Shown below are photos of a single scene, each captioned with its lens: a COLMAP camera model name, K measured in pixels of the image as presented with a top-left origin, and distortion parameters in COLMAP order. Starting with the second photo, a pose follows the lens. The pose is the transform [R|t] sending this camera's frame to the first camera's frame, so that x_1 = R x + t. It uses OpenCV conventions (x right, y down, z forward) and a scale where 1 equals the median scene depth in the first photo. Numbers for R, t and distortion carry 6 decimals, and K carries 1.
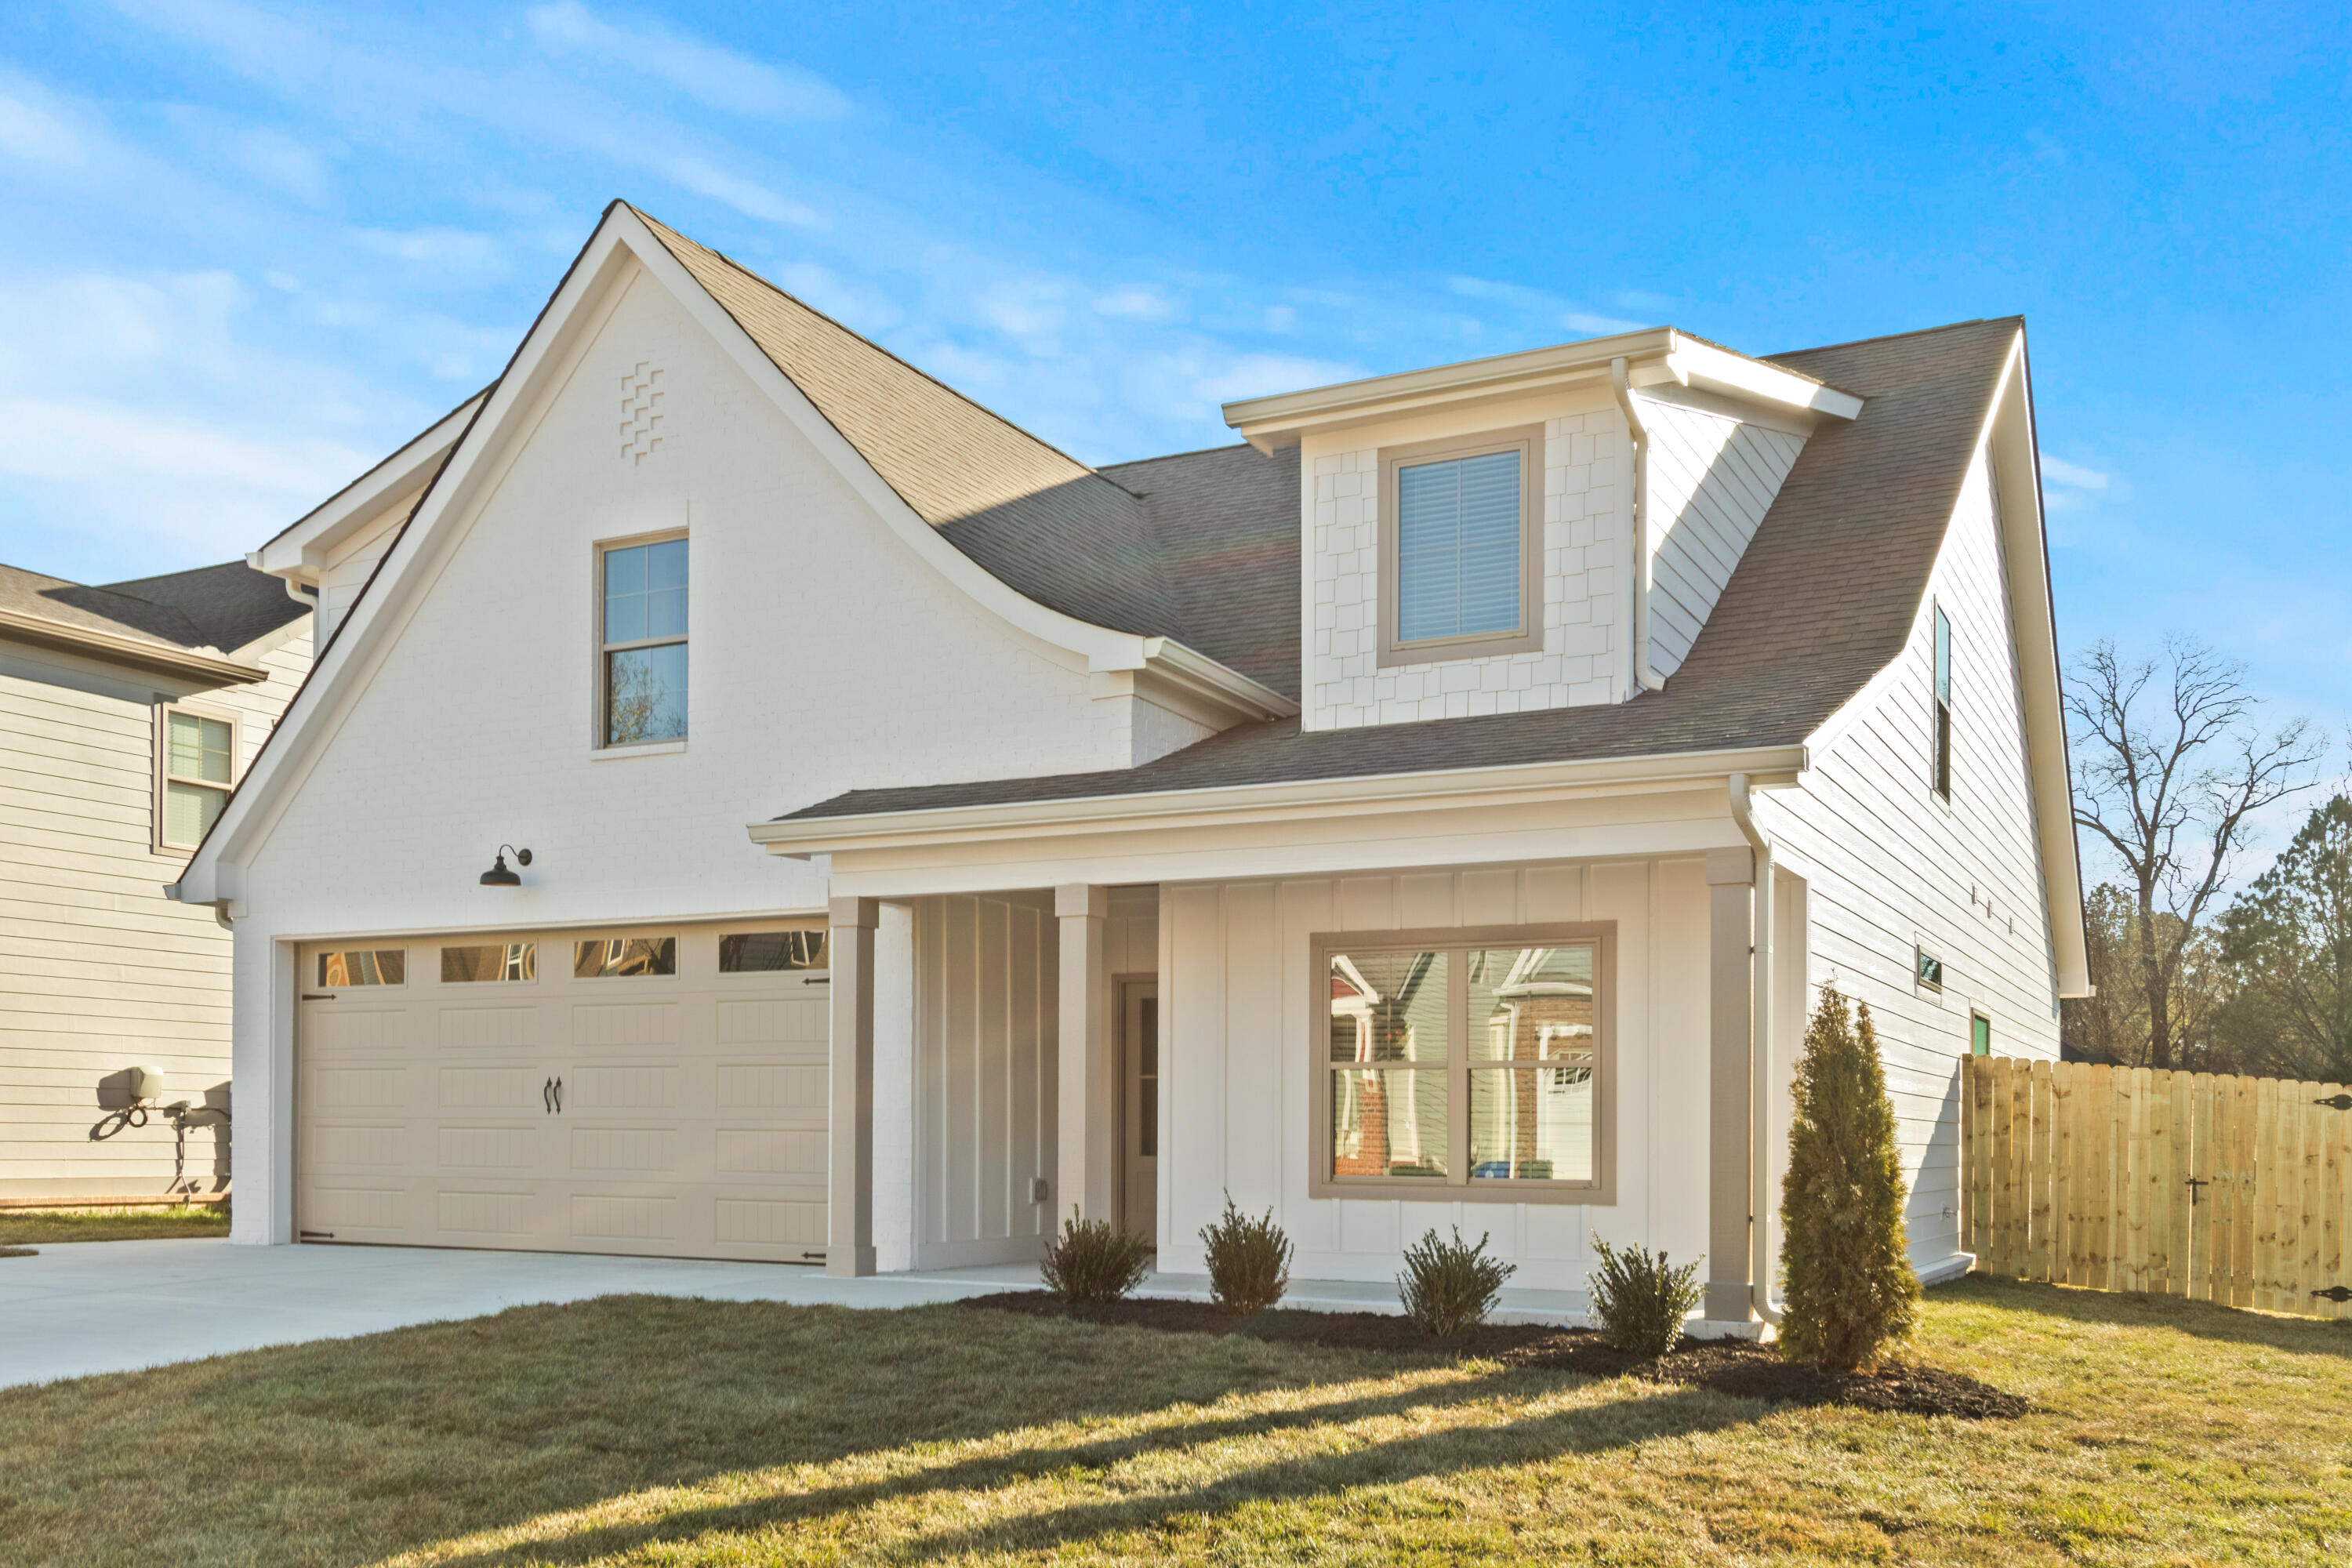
lens RADIAL K [[1953.7, 0, 1176.1], [0, 1953.7, 710.5], [0, 0, 1]] dist [0.004407, -0.002419]
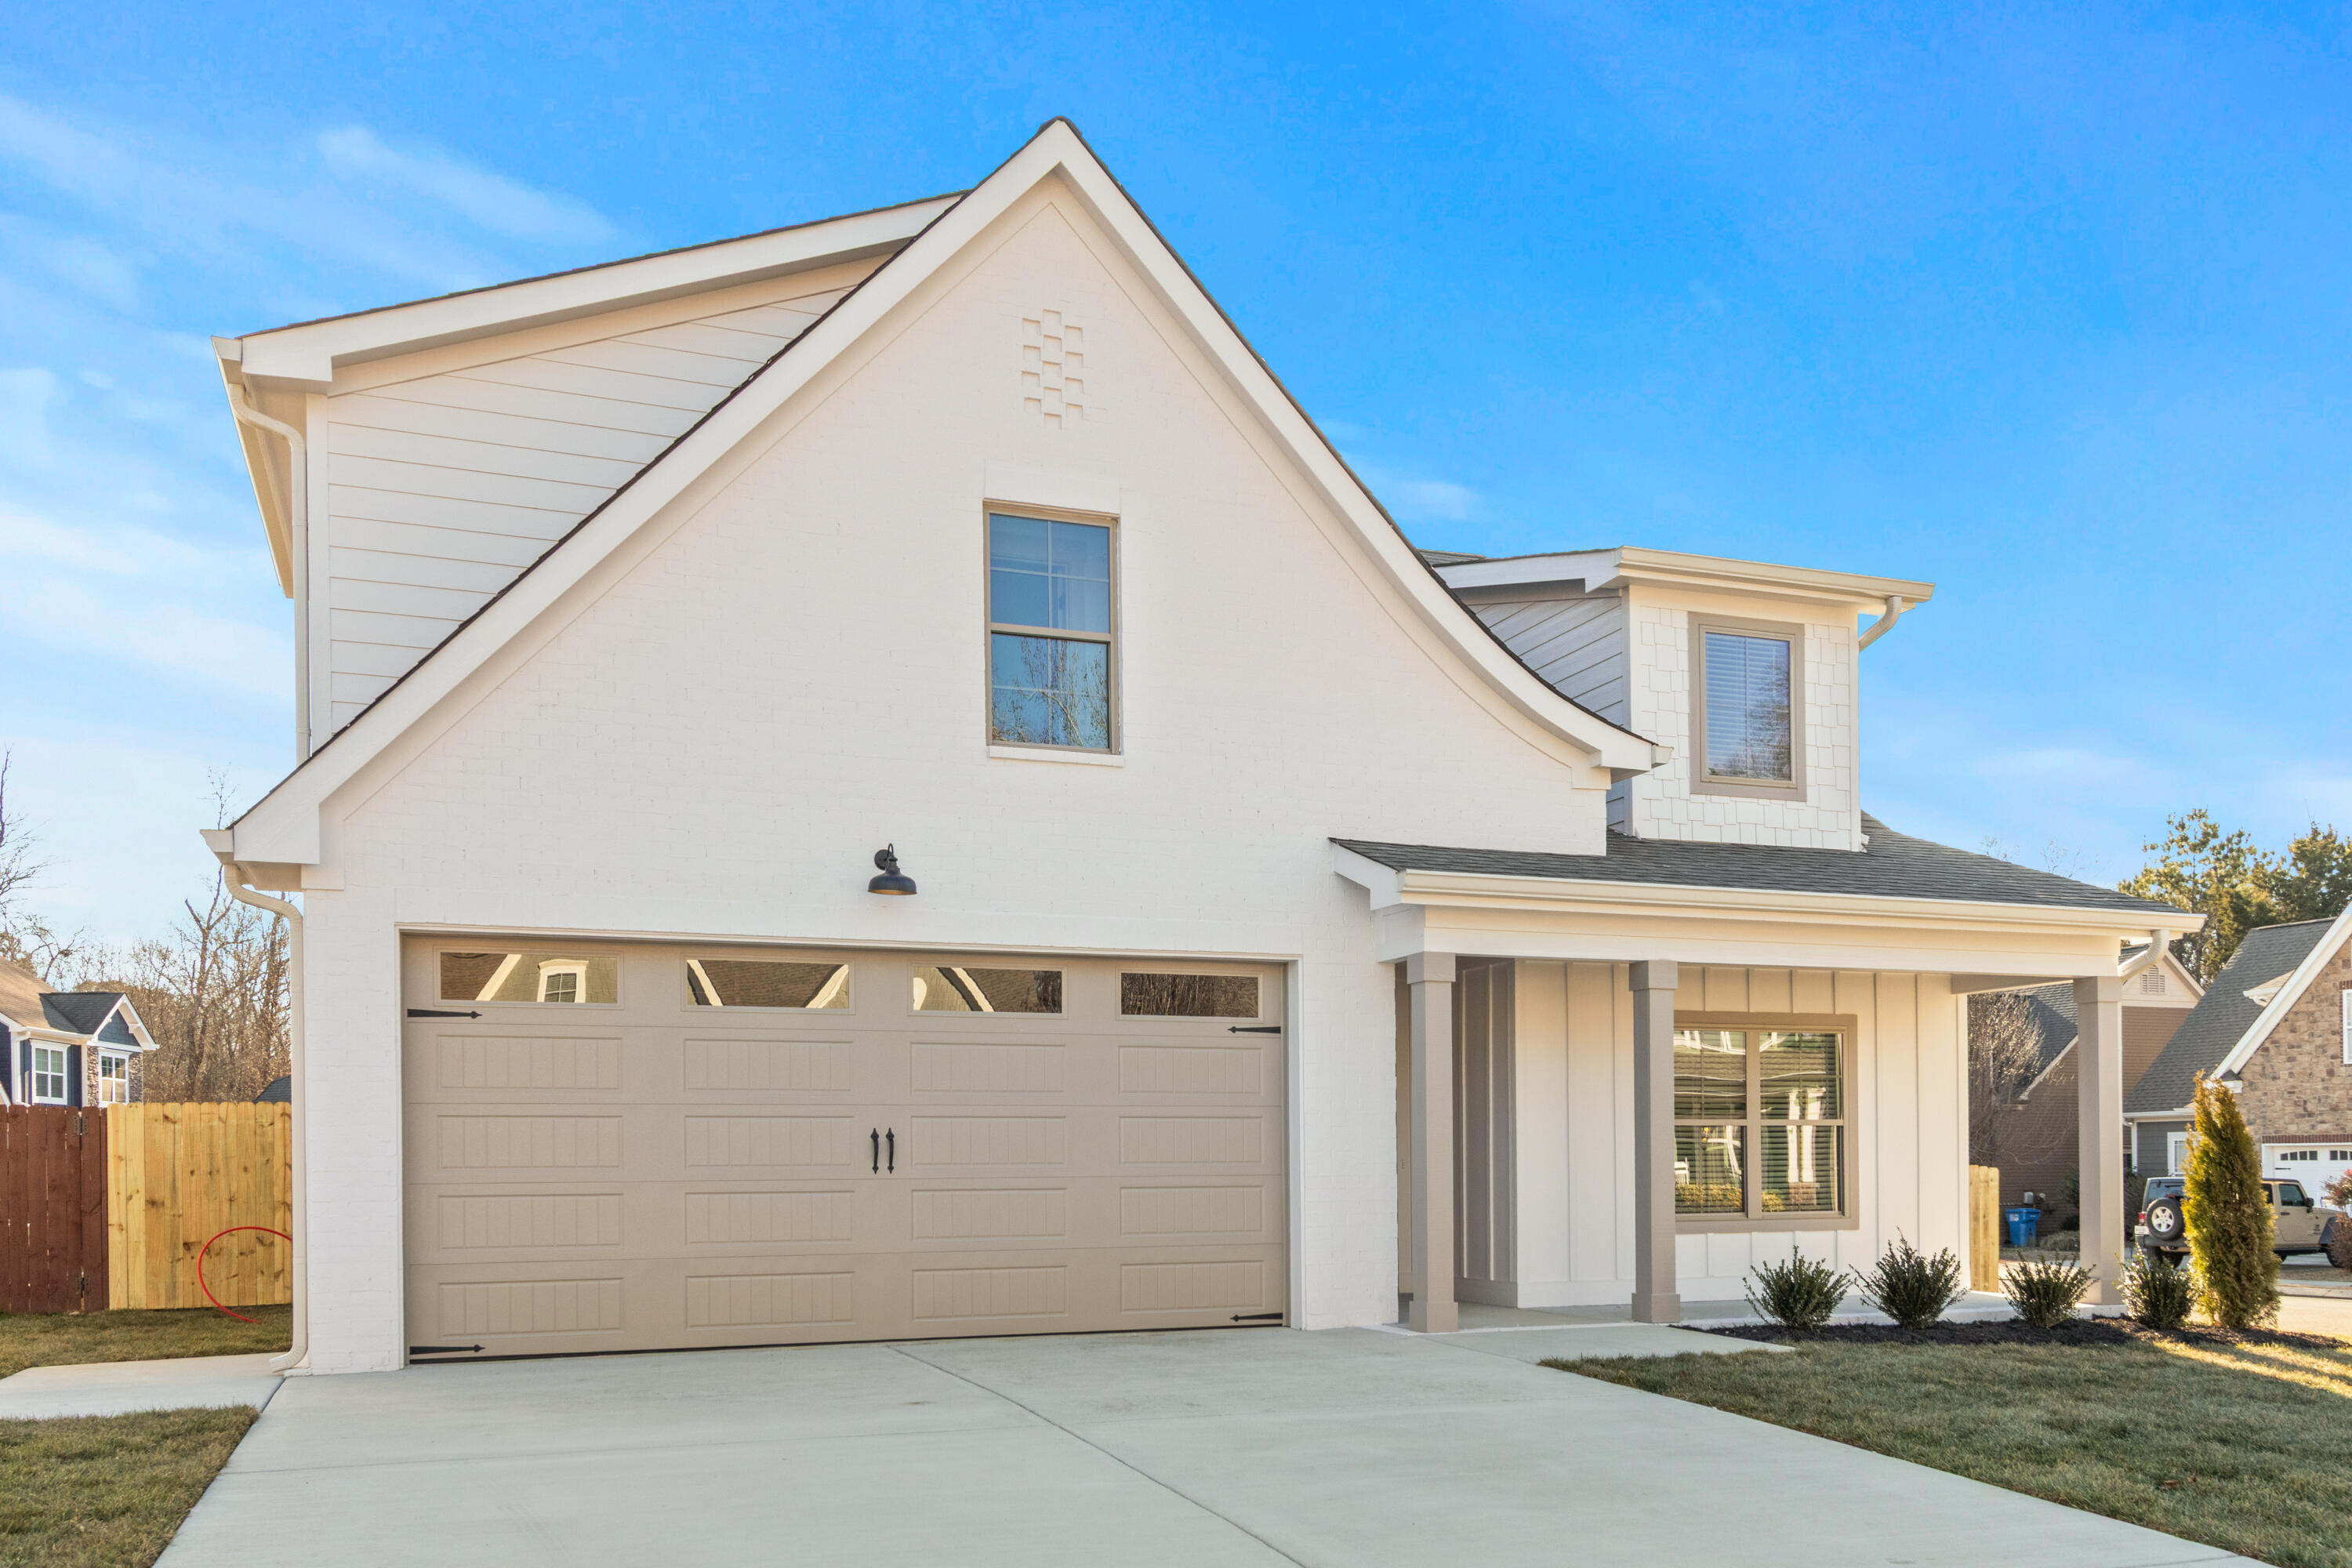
lens RADIAL K [[1829.0, 0, 1176.0], [0, 1829.0, 784.0], [0, 0, 1]] dist [0.007421, -0.003821]
pose [[0.684265, 0.137549, 0.716143, -0.860067], [-0.141373, 0.988440, -0.054768, 0.073743], [-0.715398, -0.063767, 0.695801, 0.412194]]
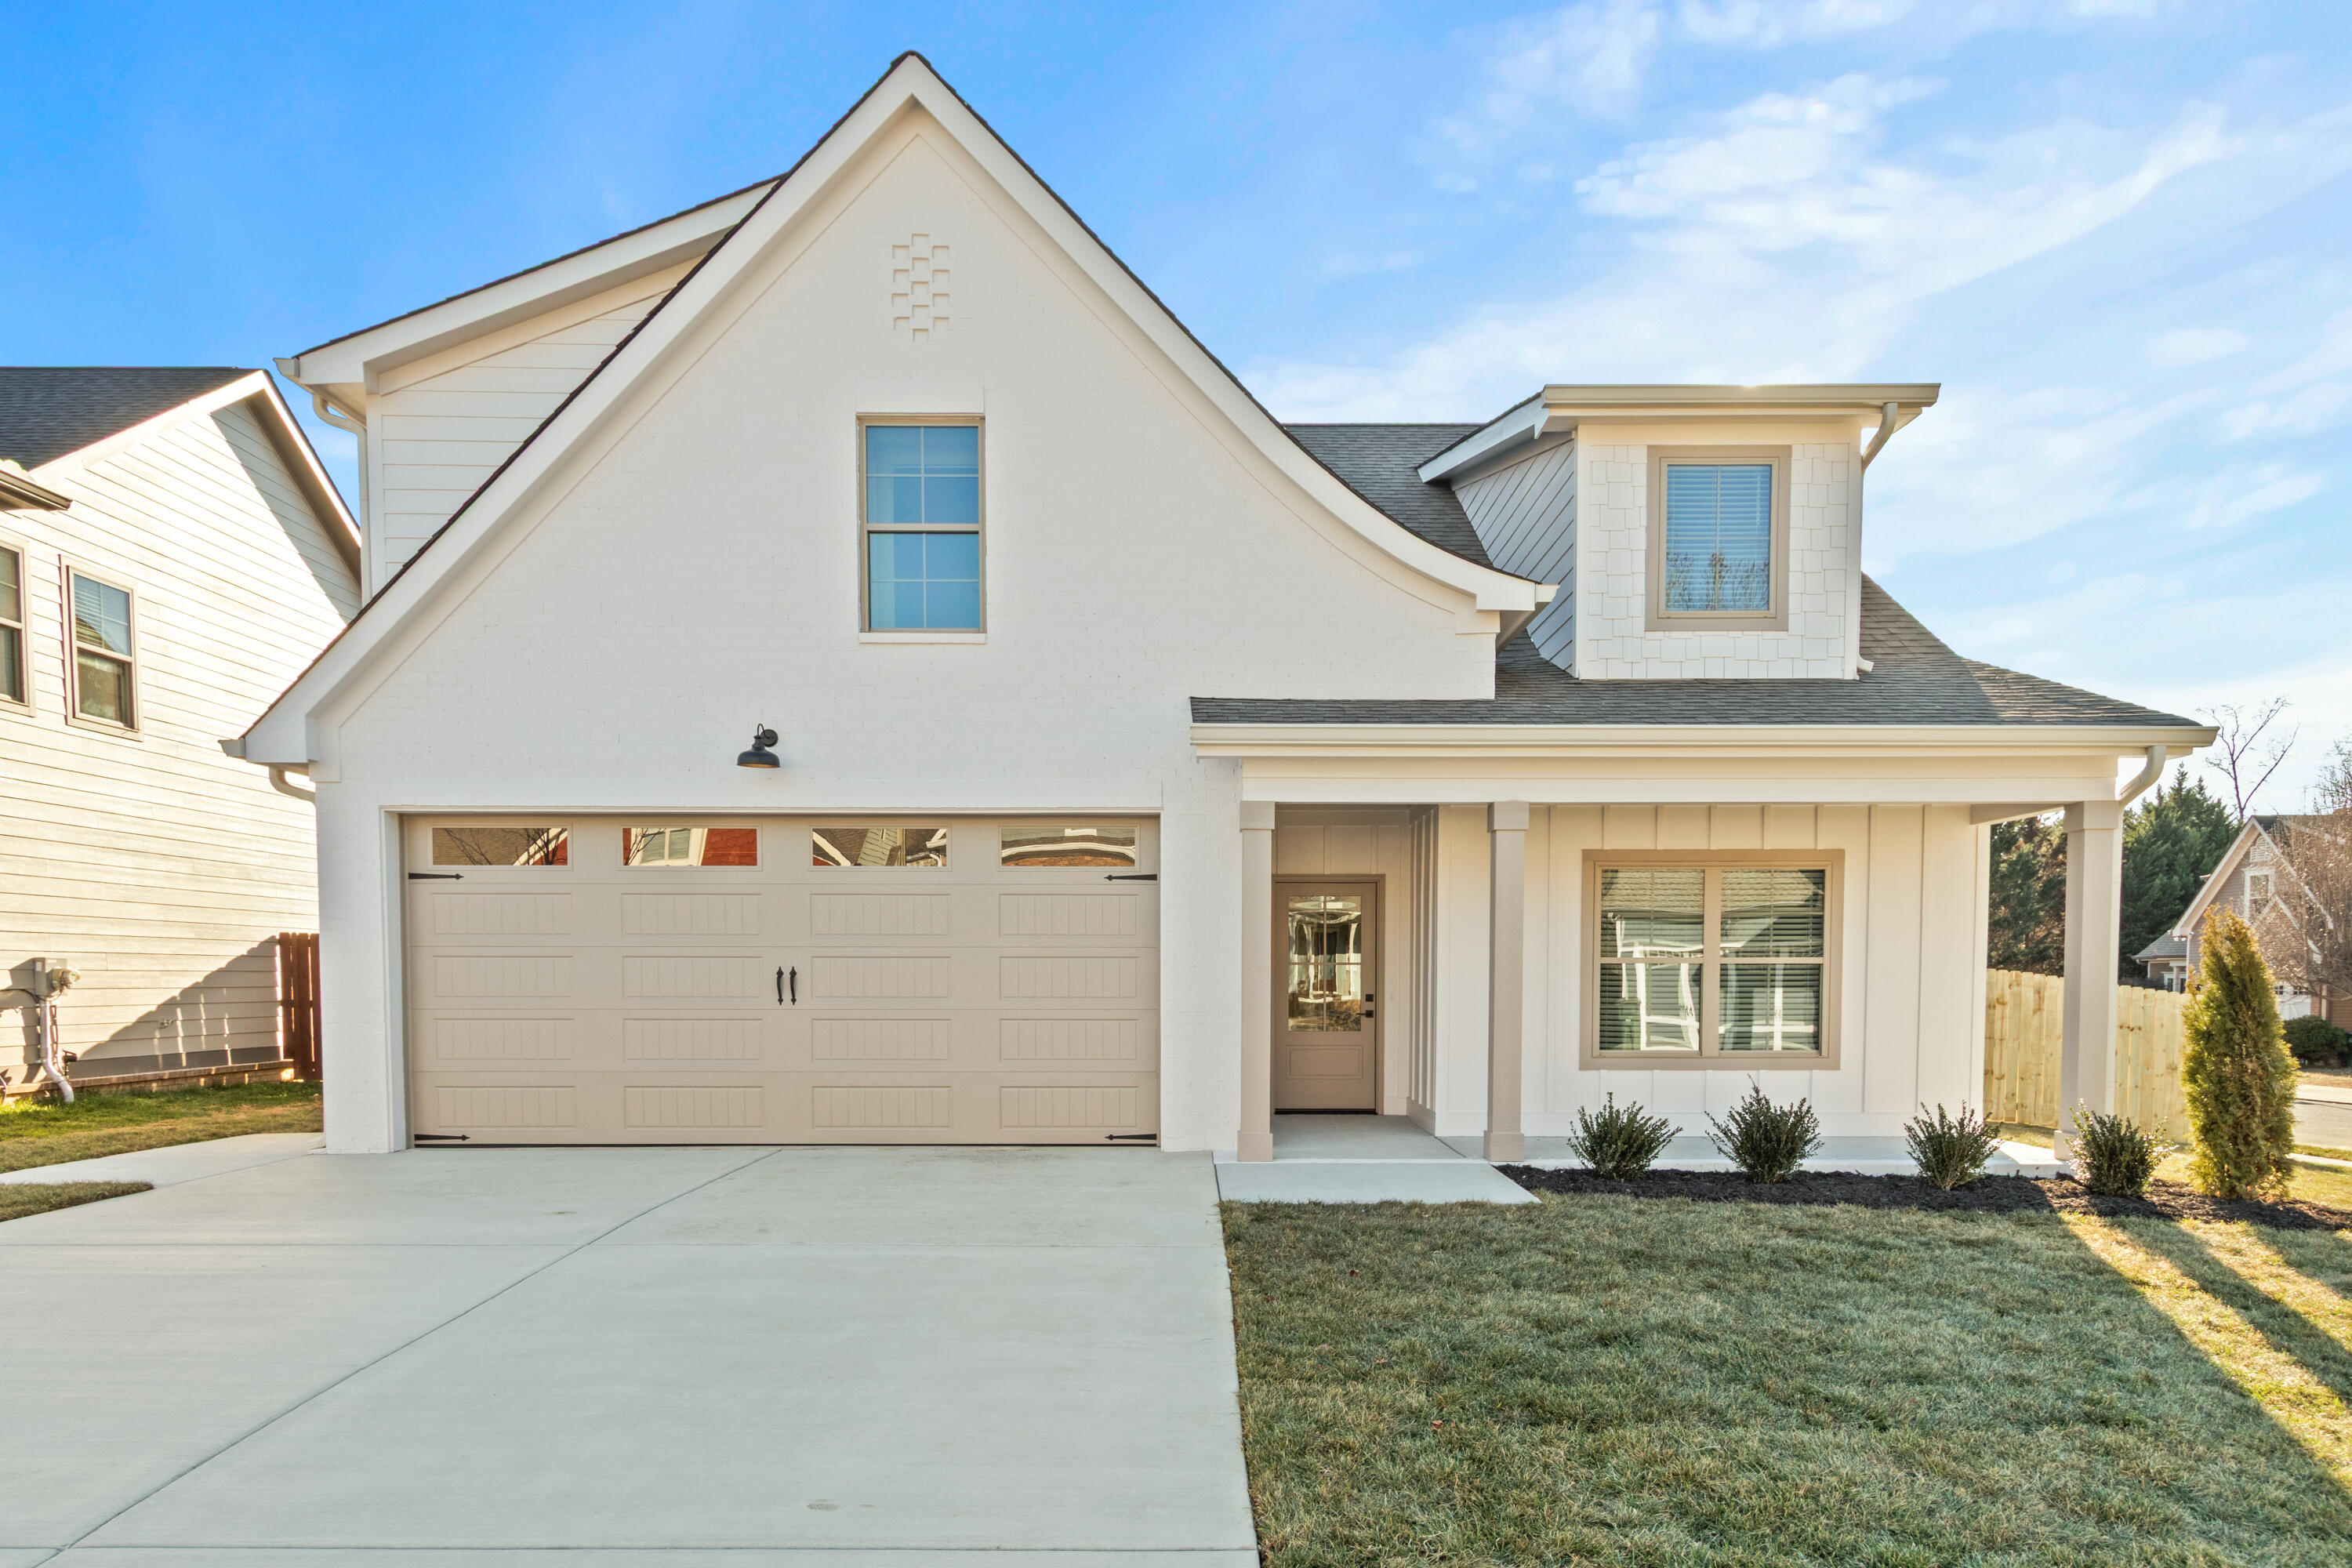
lens RADIAL K [[1439.3, 0, 1176.0], [0, 1439.3, 784.0], [0, 0, 1]] dist [0.000144, 0.002766]
pose [[0.893098, 0.053670, 0.446650, -0.503101], [-0.089371, 0.994235, 0.059235, 0.041621], [-0.440896, -0.092820, 0.892746, 0.311017]]
